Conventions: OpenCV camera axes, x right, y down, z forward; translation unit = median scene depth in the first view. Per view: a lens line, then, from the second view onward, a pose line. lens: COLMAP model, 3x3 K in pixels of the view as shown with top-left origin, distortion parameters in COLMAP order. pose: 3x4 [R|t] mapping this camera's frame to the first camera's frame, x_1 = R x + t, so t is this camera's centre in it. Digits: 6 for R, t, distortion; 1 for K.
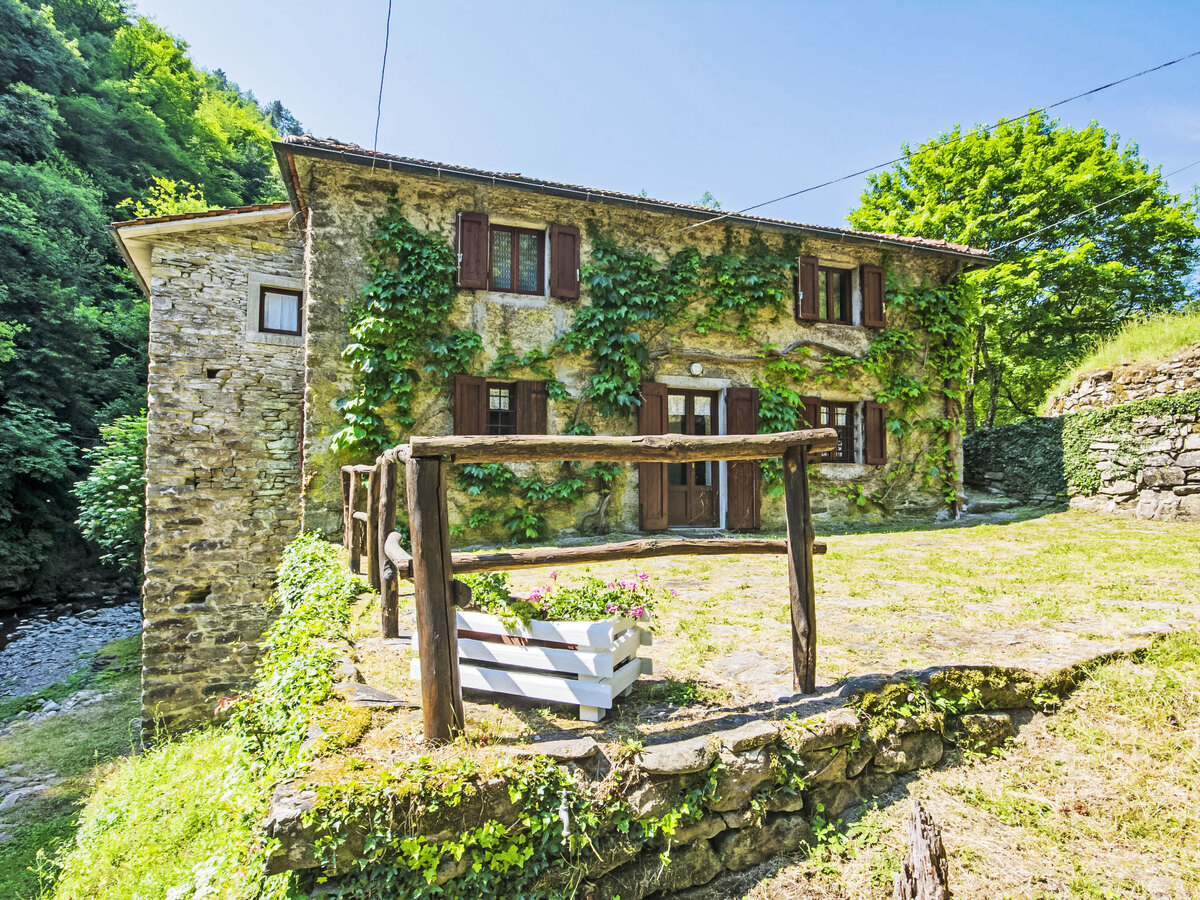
lens RADIAL K [[688.6, 0, 591.6], [0, 688.6, 444.9], [0, 0, 1]] dist [0.006811, 0.003263]
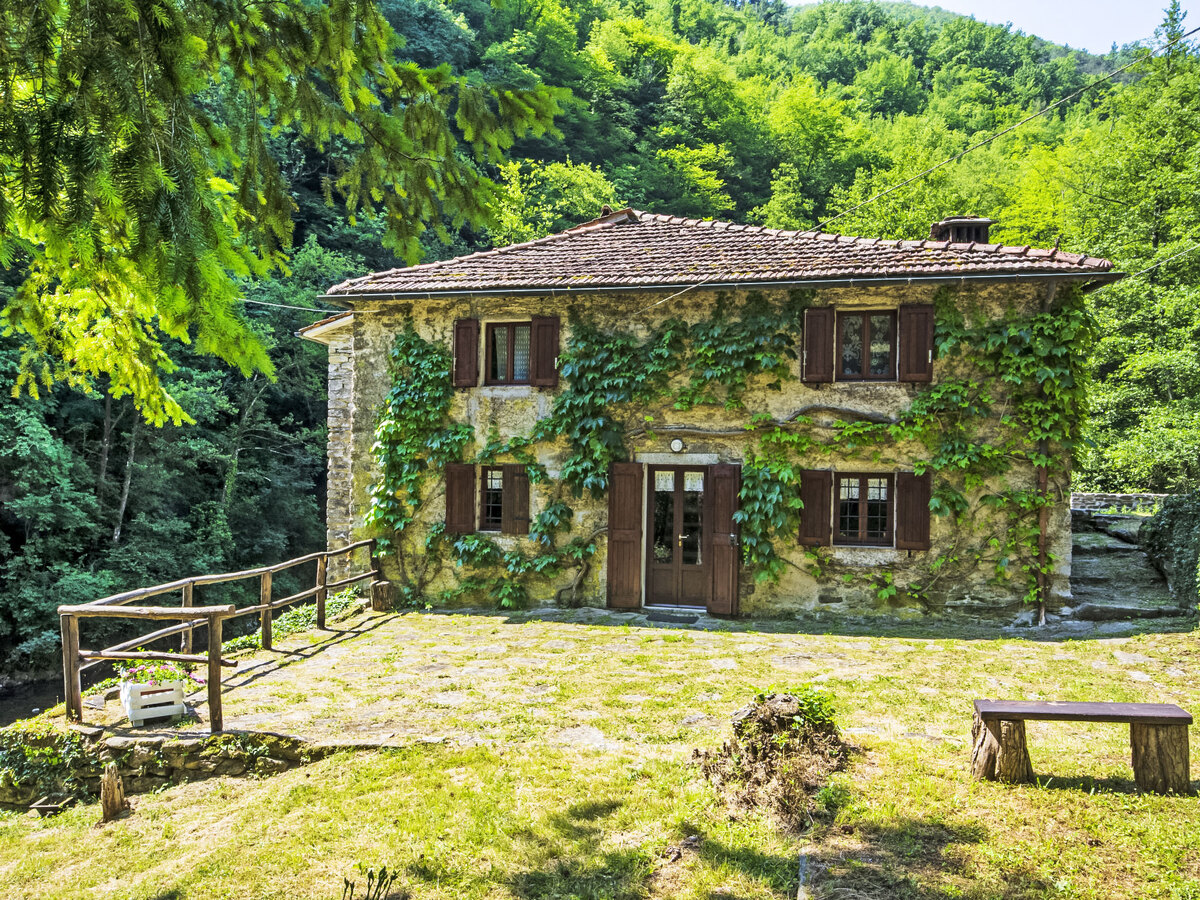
lens RADIAL K [[1008.1, 0, 579.2], [0, 1008.1, 427.6], [0, 0, 1]] dist [-0.001120, 0.047600]
pose [[0.802617, -0.007412, -0.596449, 0.868663], [0.031392, 0.999062, 0.029828, -0.177894], [0.595668, -0.042664, 0.802097, -0.217236]]
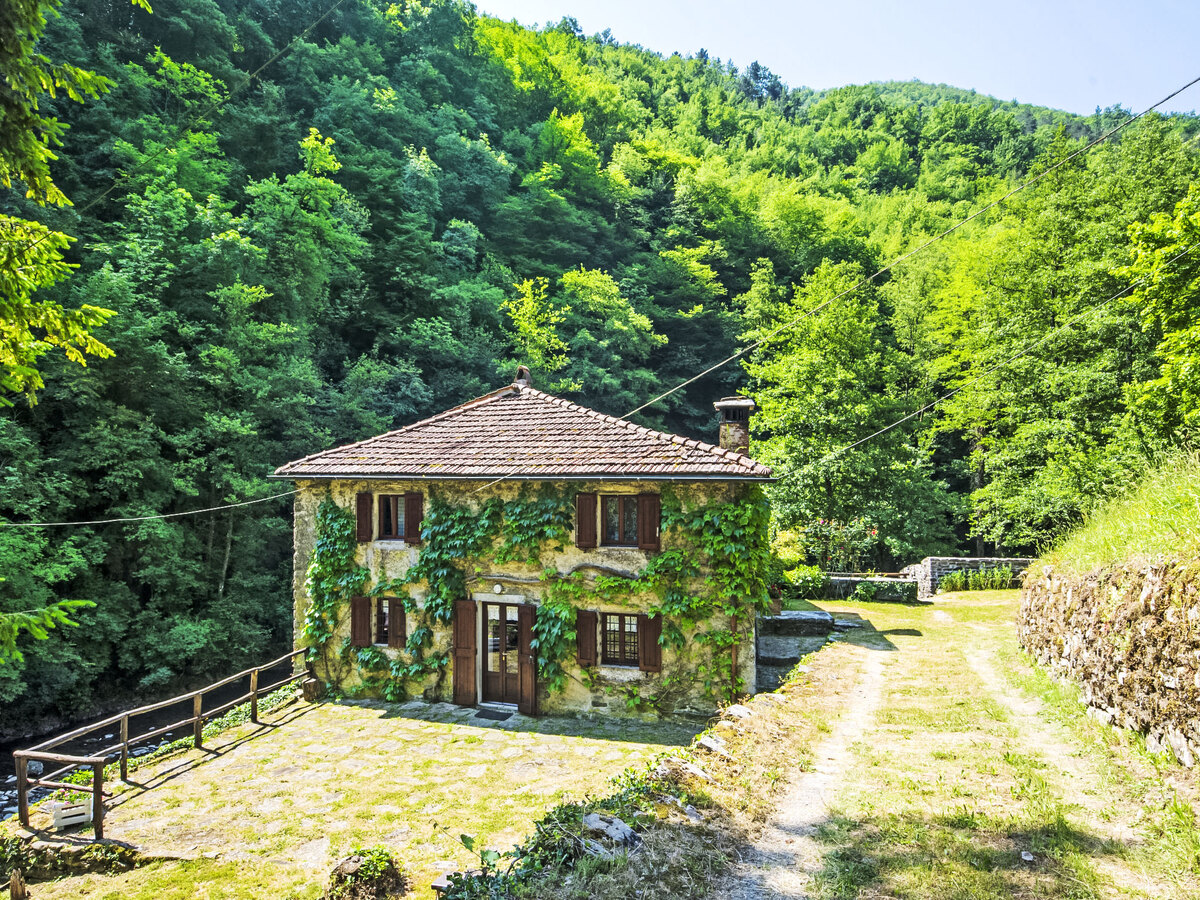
lens RADIAL K [[838.8, 0, 588.4], [0, 838.8, 421.6], [0, 0, 1]] dist [0.006882, 0.015202]
pose [[0.737384, -0.041842, -0.674176, 1.383800], [0.063858, 0.997928, 0.007910, -0.431742], [0.672448, -0.048884, 0.738528, -0.087989]]
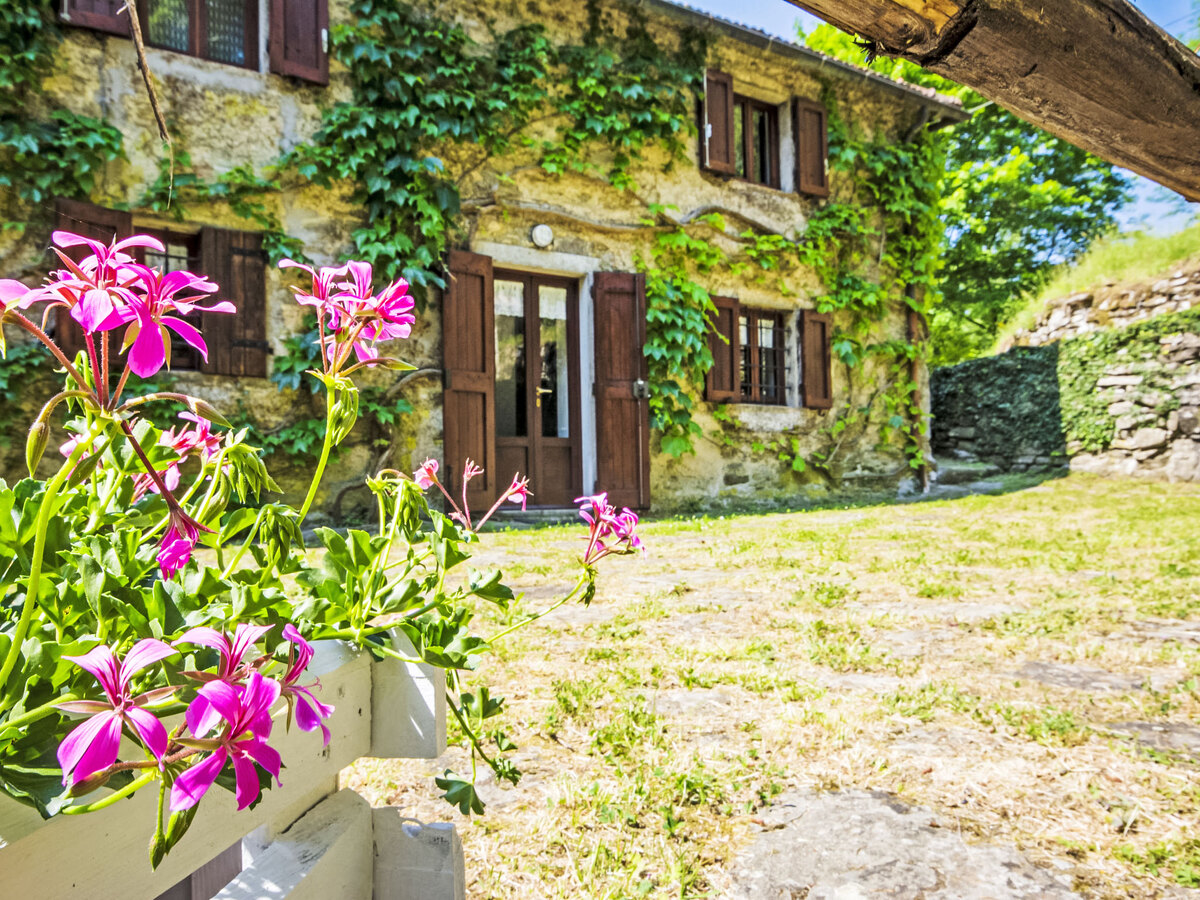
lens RADIAL K [[885.6, 0, 588.1], [0, 885.6, 453.5], [0, 0, 1]] dist [-0.003521, 0.031124]
pose [[0.975533, -0.010181, 0.219617, 0.023230], [0.007256, 0.999874, 0.014121, 0.061137], [-0.219733, -0.012182, 0.975484, 0.257164]]
